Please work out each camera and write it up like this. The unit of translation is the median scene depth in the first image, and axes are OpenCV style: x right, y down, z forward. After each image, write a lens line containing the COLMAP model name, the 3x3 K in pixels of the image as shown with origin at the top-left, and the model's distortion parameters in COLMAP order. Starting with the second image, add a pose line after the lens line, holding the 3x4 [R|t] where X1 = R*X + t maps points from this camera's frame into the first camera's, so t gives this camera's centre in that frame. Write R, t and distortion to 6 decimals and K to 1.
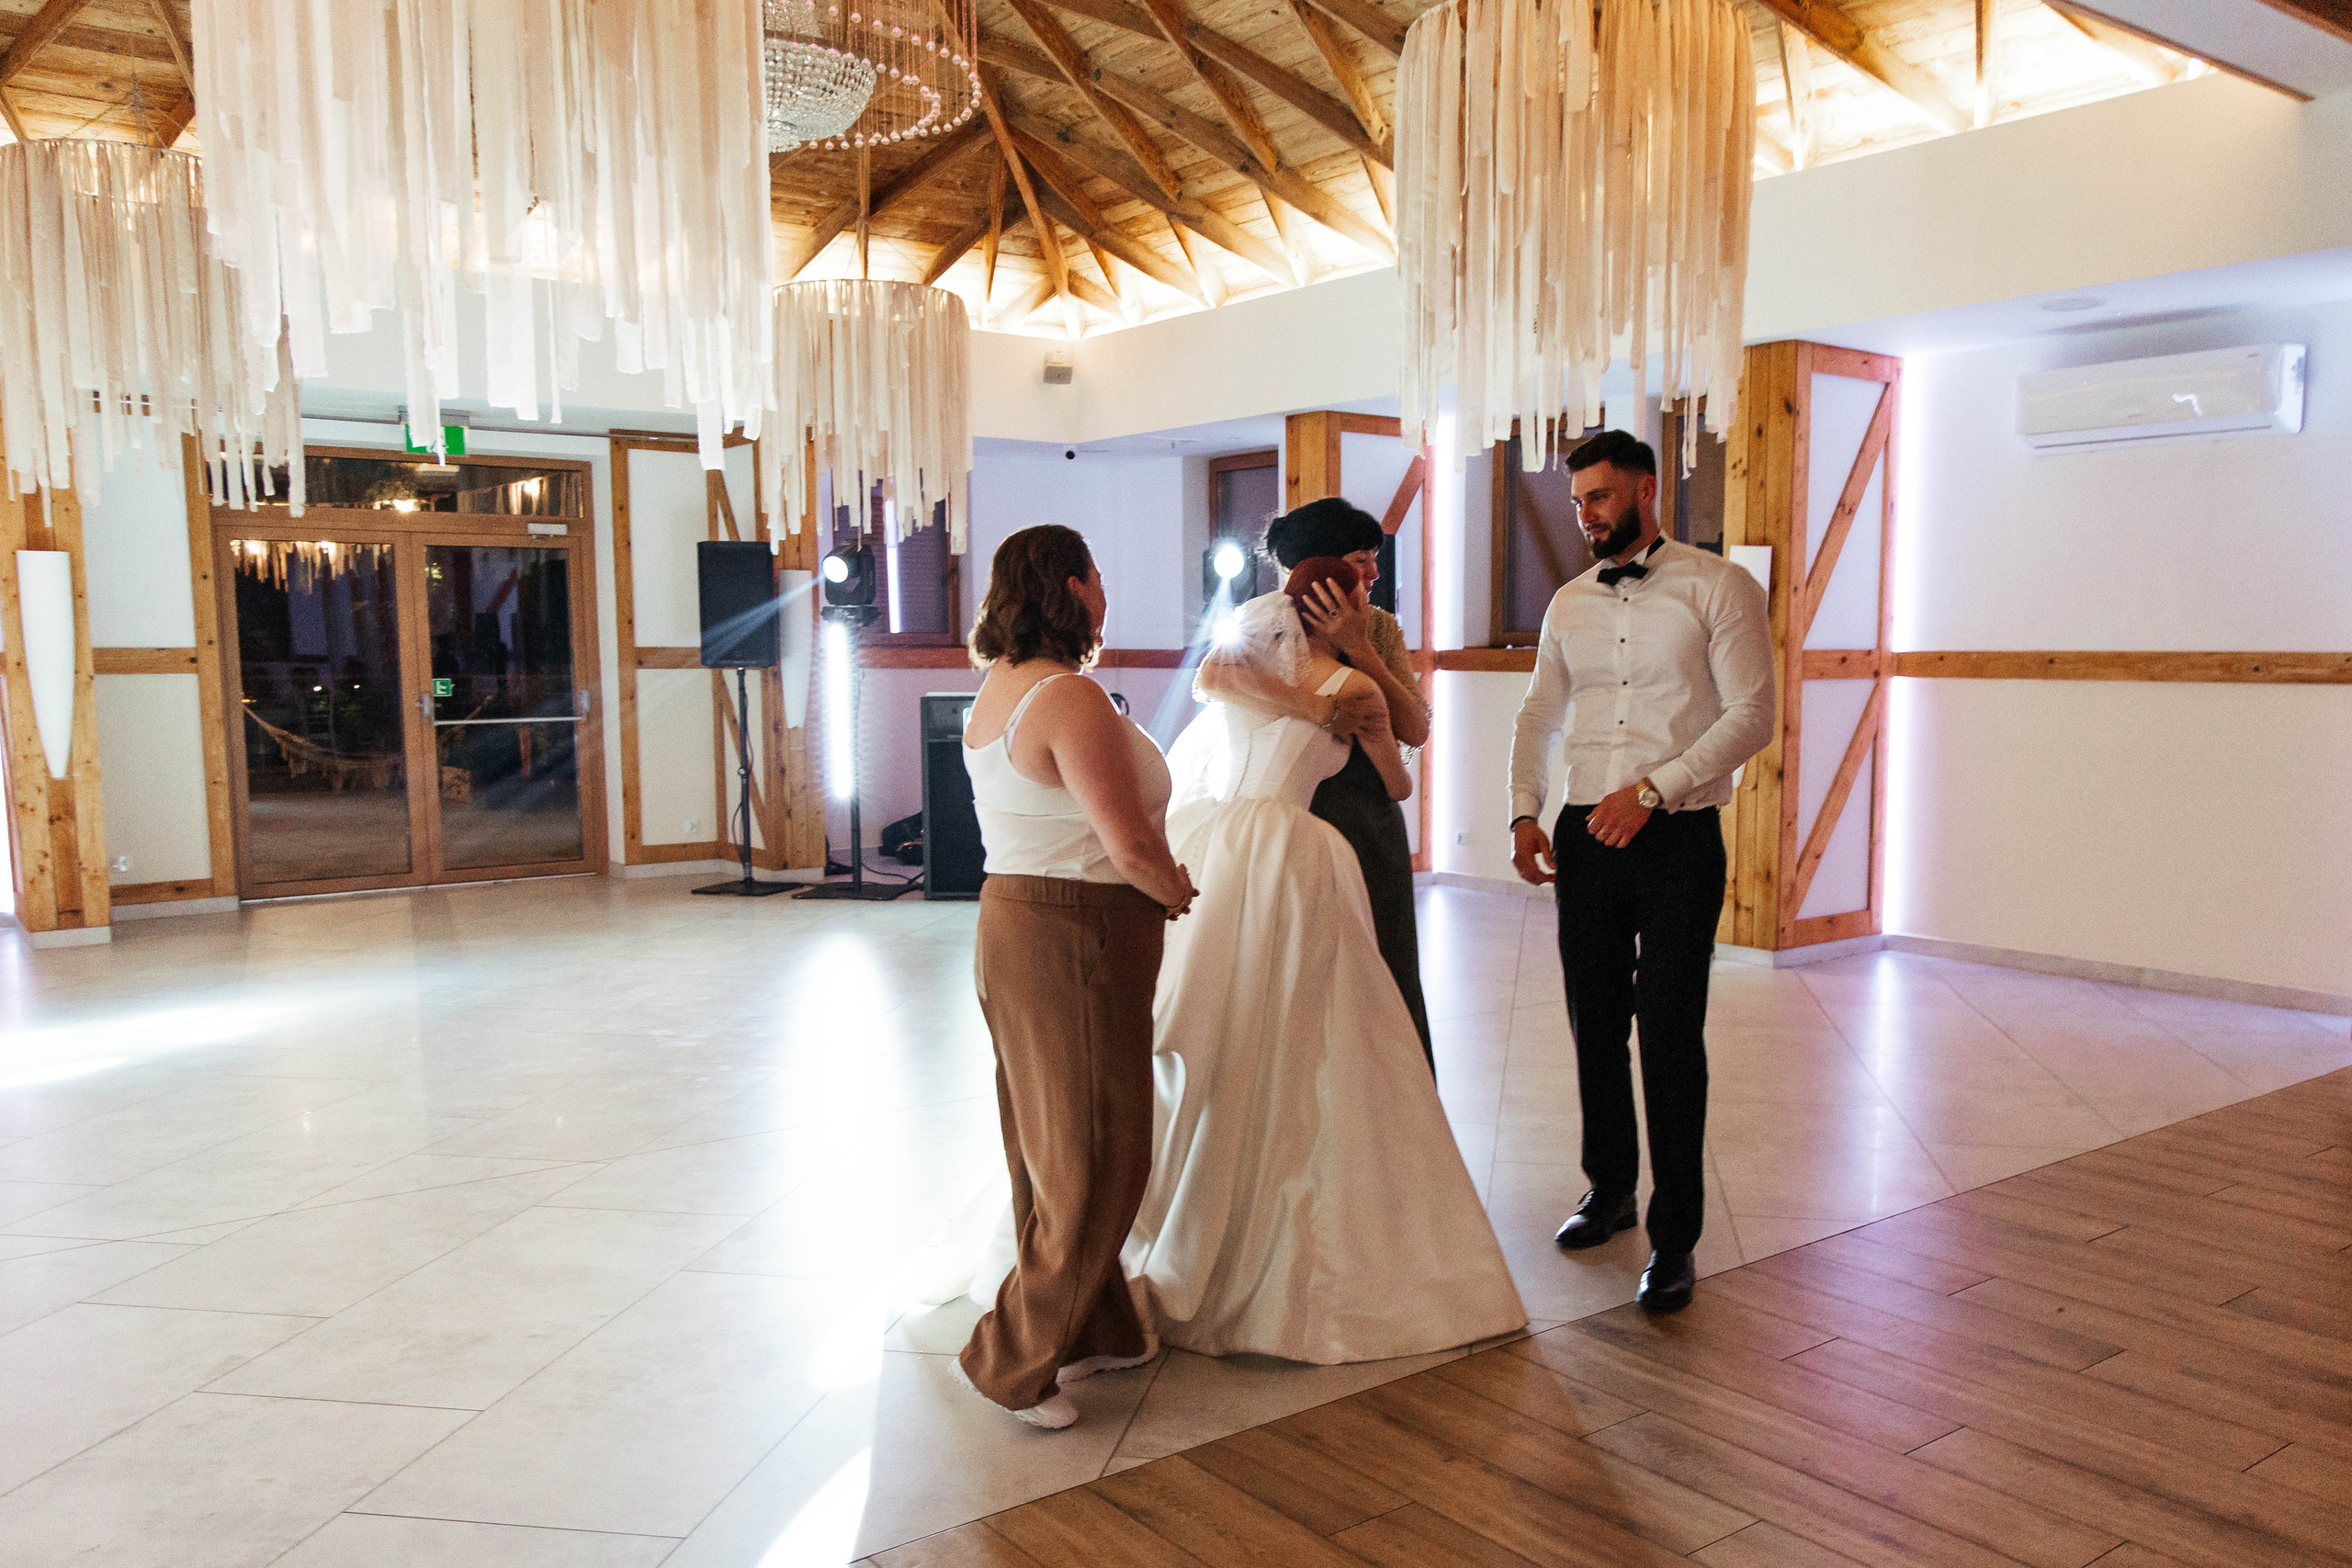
lens RADIAL K [[1850.3, 0, 1258.9], [0, 1850.3, 861.4], [0, 0, 1]] dist [-0.000474, -0.004881]
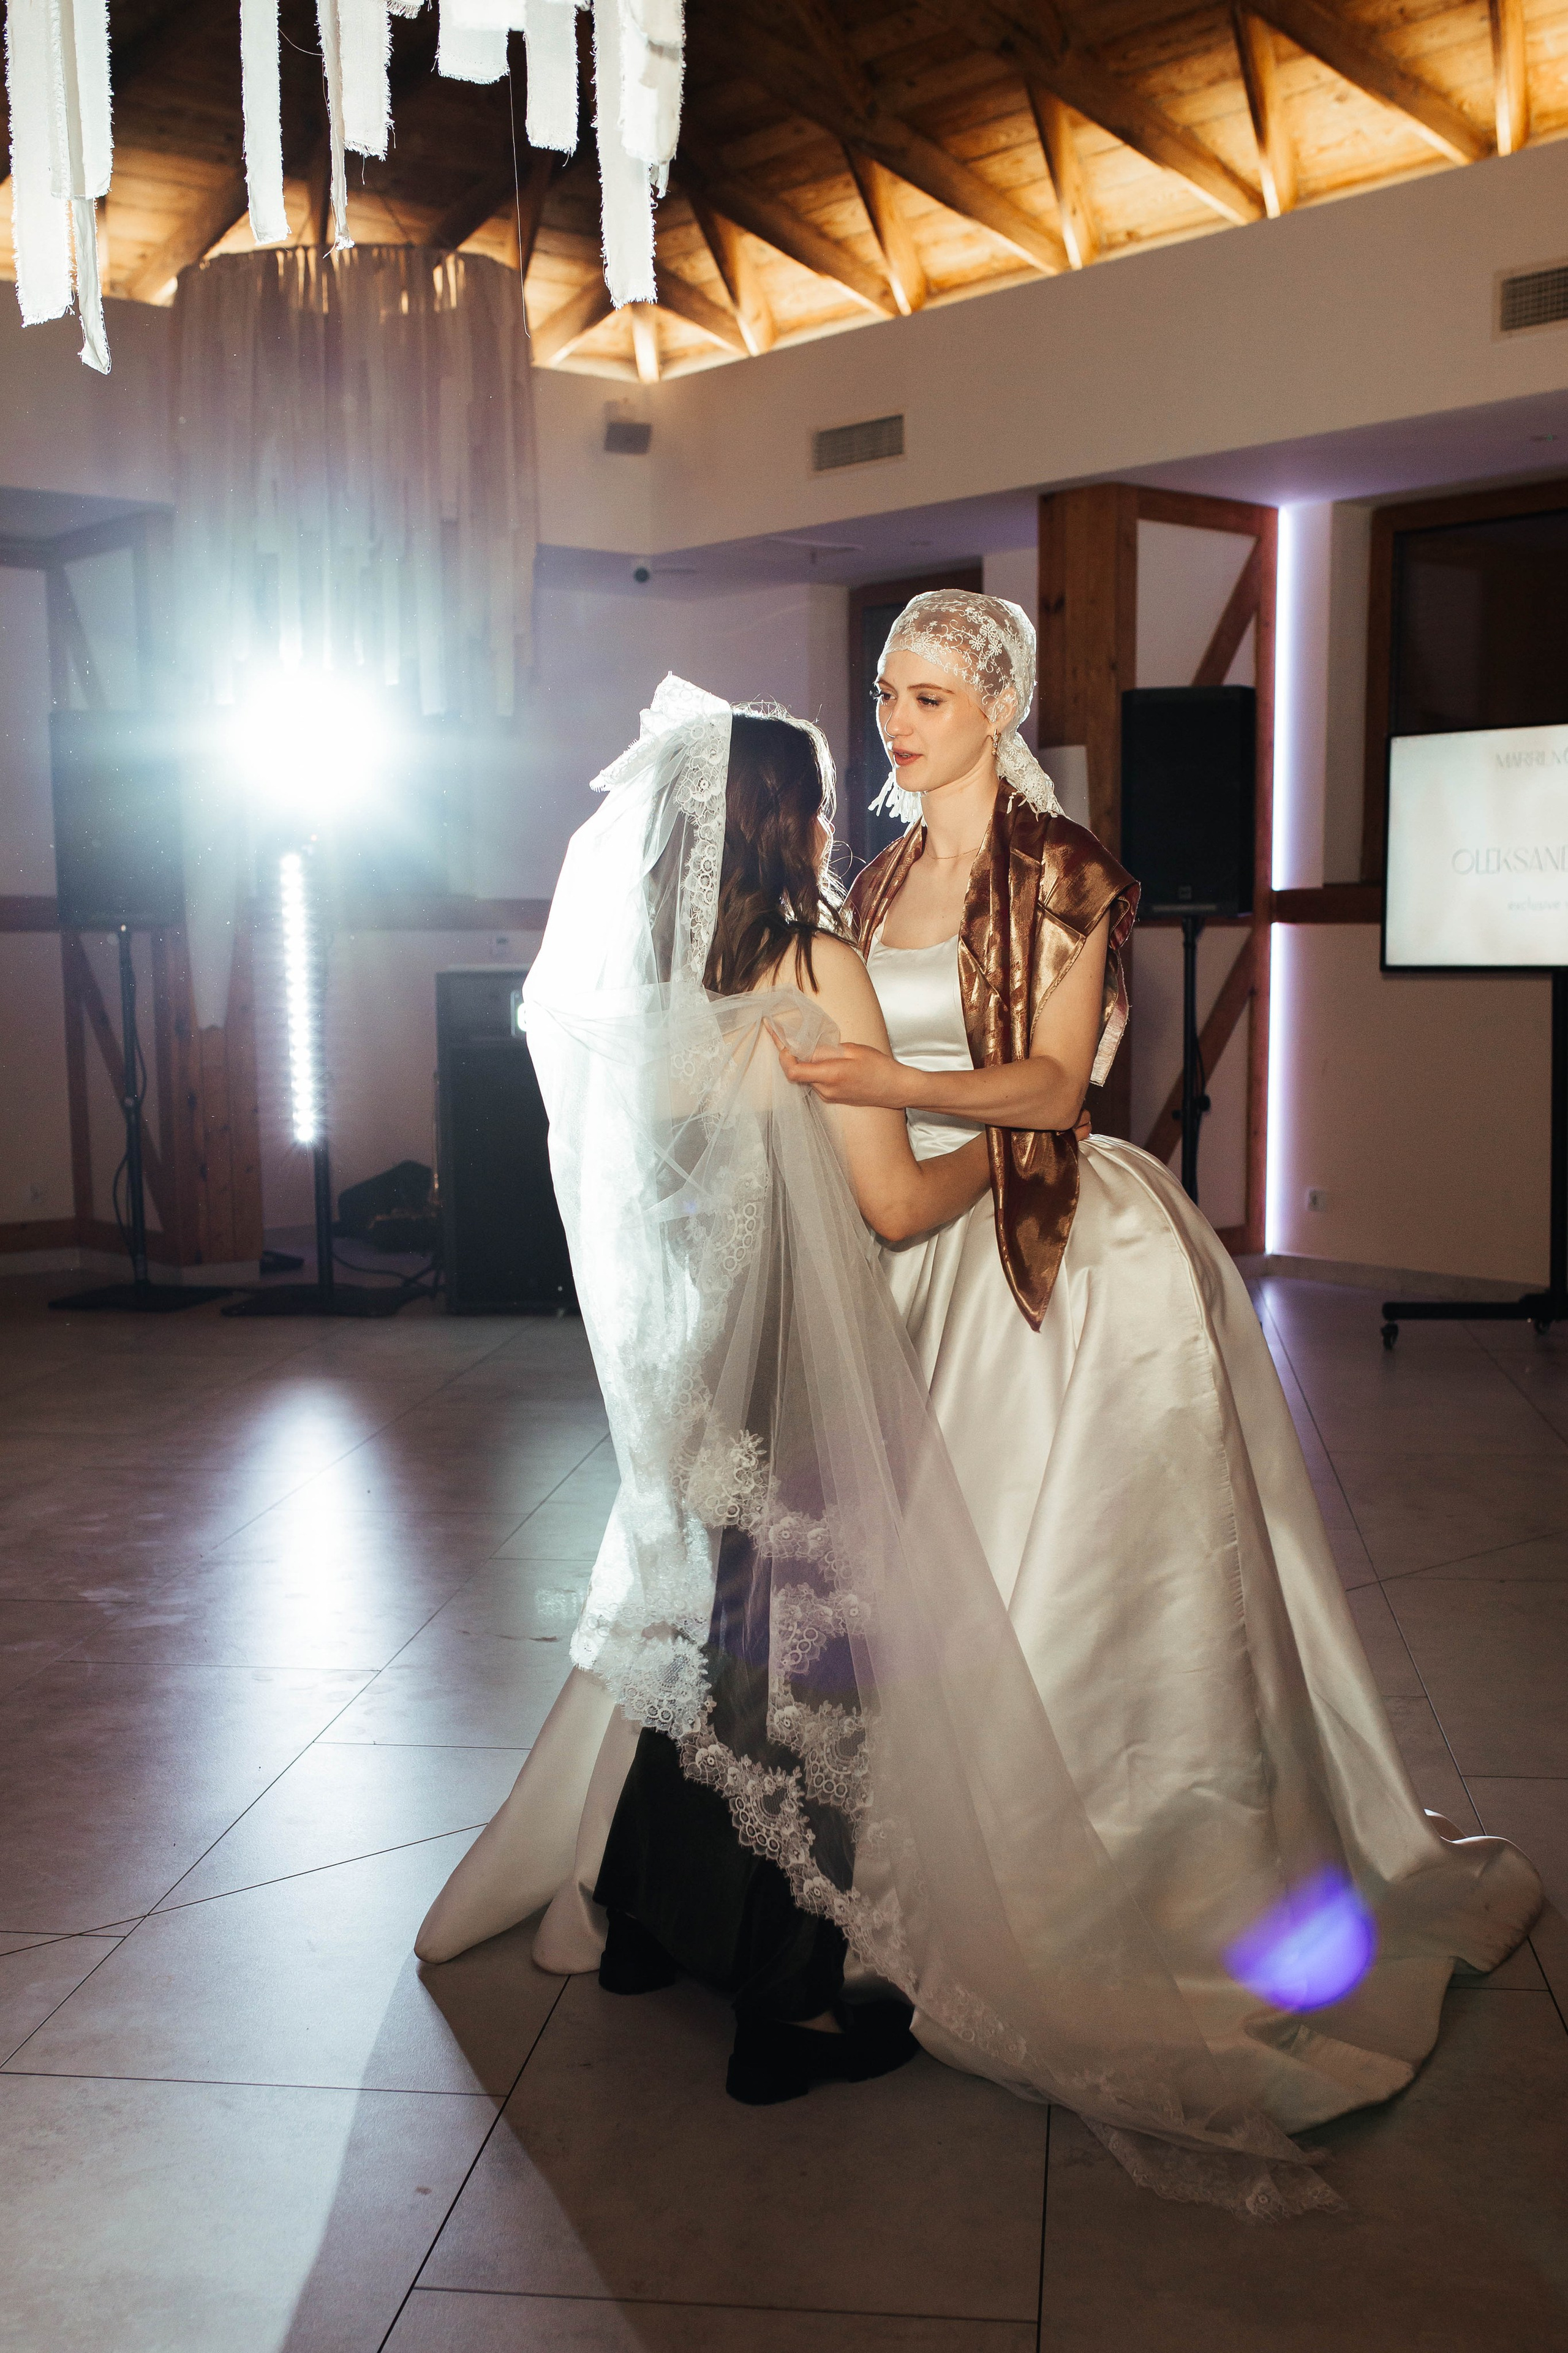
lens RADIAL K [[2577.8, 0, 785.6], [0, 2577.8, 1310.9], [0, 0, 1]] dist [-0.004086, 0.040701]
pose [[0.999315, -0.012110, 0.034964, -0.096210], [0.010977, 0.999414, 0.032416, -0.005657], [-0.035336, -0.032010, 0.998863, 0.159726]]
